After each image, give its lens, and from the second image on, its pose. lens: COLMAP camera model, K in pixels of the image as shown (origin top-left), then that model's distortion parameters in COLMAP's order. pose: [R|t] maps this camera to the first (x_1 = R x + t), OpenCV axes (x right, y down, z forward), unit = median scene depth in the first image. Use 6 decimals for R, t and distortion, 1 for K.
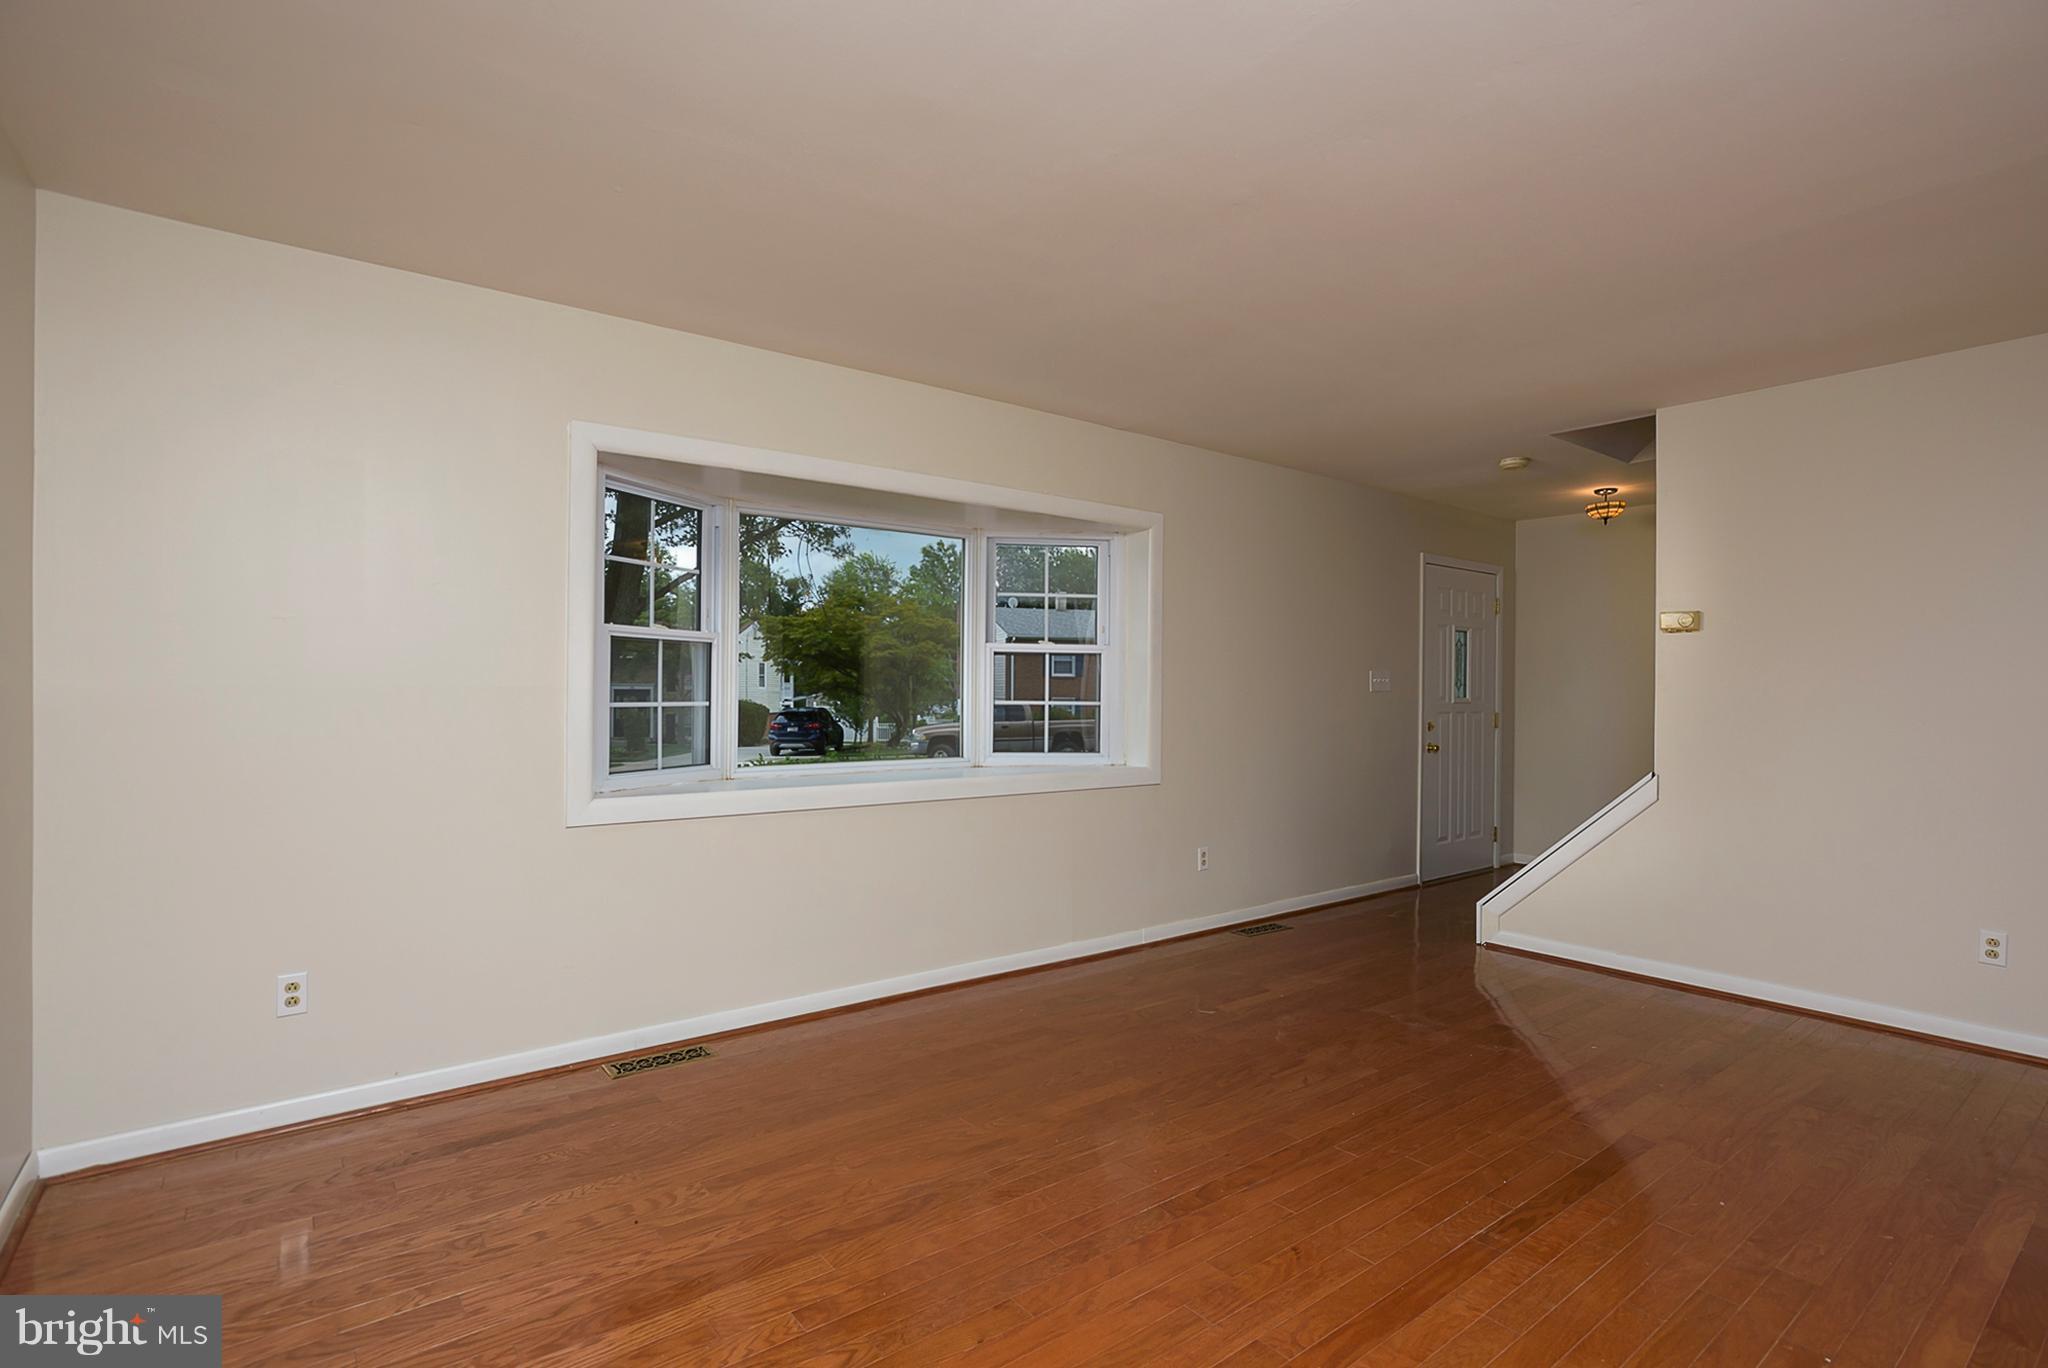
lens RADIAL K [[976.0, 0, 1037.8], [0, 976.0, 699.8], [0, 0, 1]] dist [-0.004519, 0.000235]
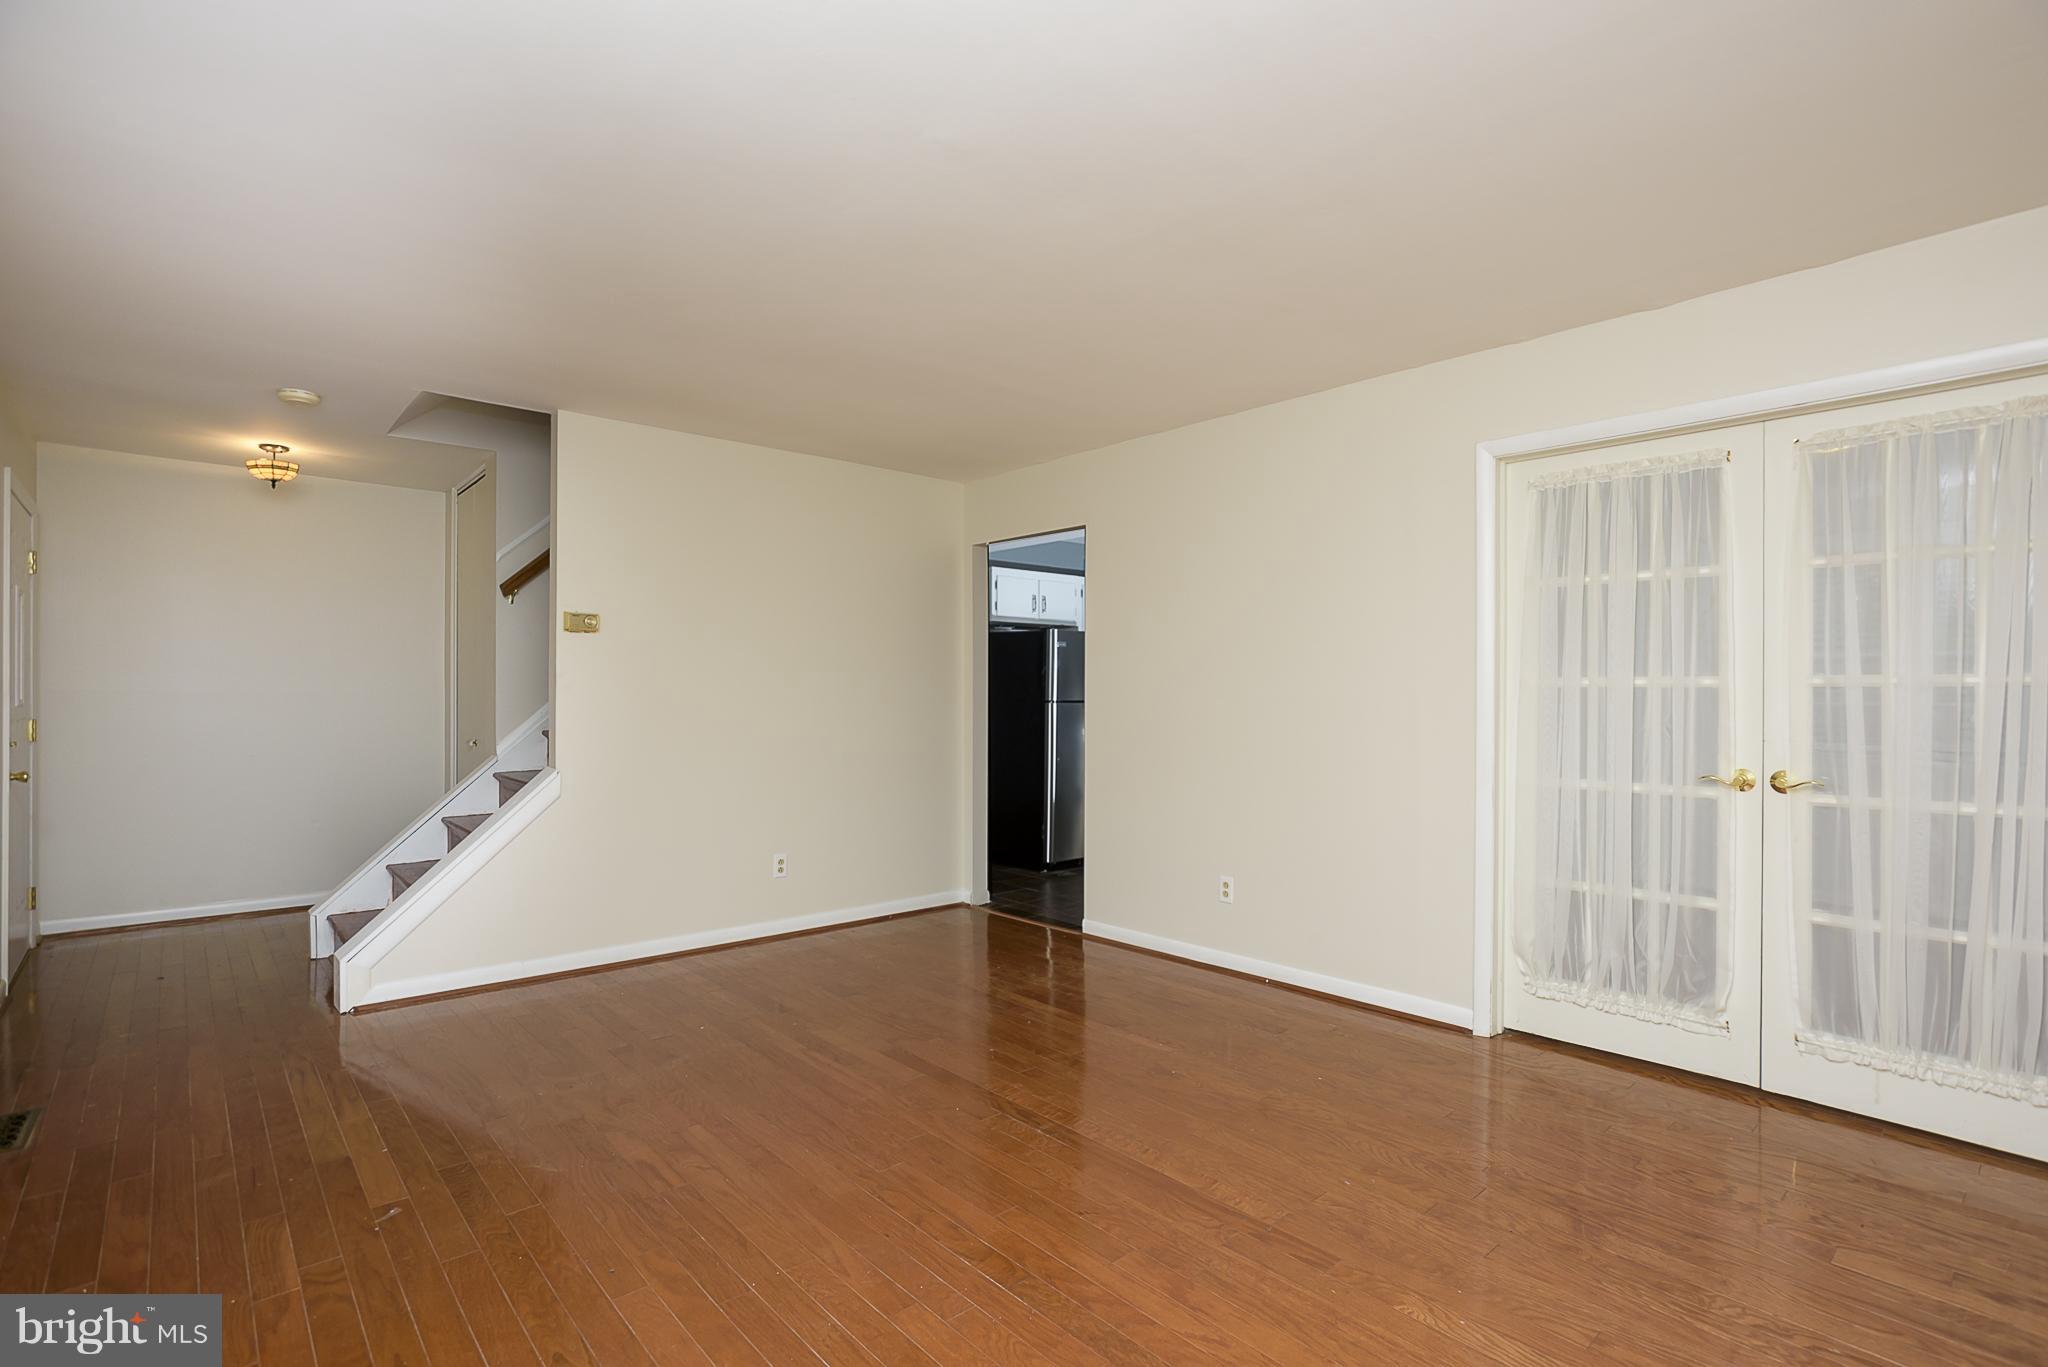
lens RADIAL K [[976.0, 0, 1037.8], [0, 976.0, 699.3], [0, 0, 1]] dist [-0.004519, 0.000235]
pose [[-0.054043, -0.008869, 0.998499, -0.407032], [0.006411, 0.999937, 0.009229, -0.004506], [-0.998518, 0.006900, -0.053983, 0.564749]]
